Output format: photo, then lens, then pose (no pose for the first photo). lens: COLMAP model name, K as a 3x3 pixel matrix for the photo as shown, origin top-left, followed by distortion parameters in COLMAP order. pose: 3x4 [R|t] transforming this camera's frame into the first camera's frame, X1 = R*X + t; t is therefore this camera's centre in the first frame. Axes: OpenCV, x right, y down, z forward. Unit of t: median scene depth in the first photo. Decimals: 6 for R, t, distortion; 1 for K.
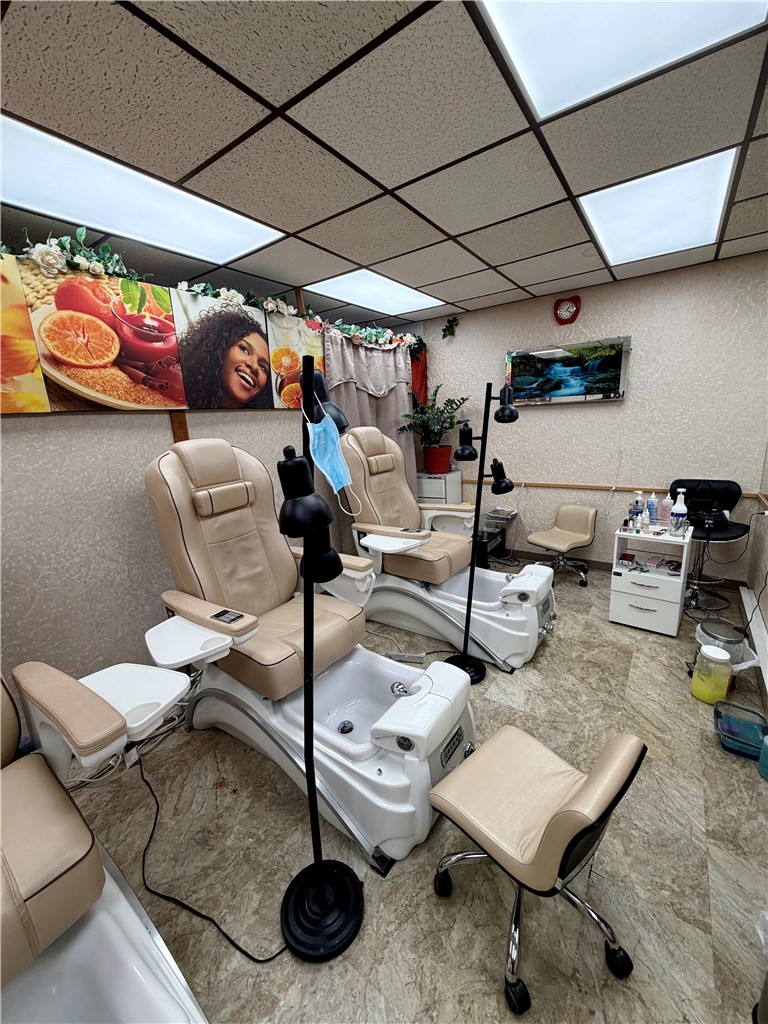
lens RADIAL K [[406.9, 0, 382.4], [0, 406.9, 513.3], [0, 0, 1]] dist [0.004223, -0.000876]
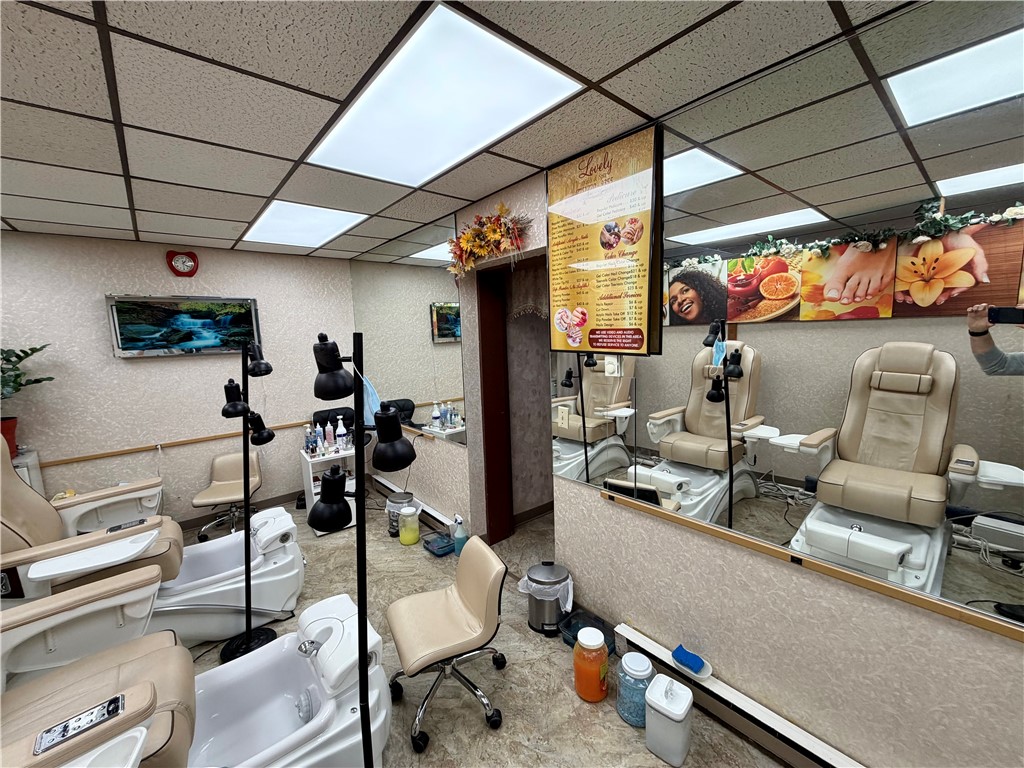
lens RADIAL K [[406.9, 0, 509.7], [0, 406.9, 392.3], [0, 0, 1]] dist [0.004223, -0.000876]
pose [[0.249354, -0.100660, 0.963167, -0.388809], [0.247163, 0.968259, 0.037204, -0.042911], [-0.936340, 0.228783, 0.266318, 0.078418]]
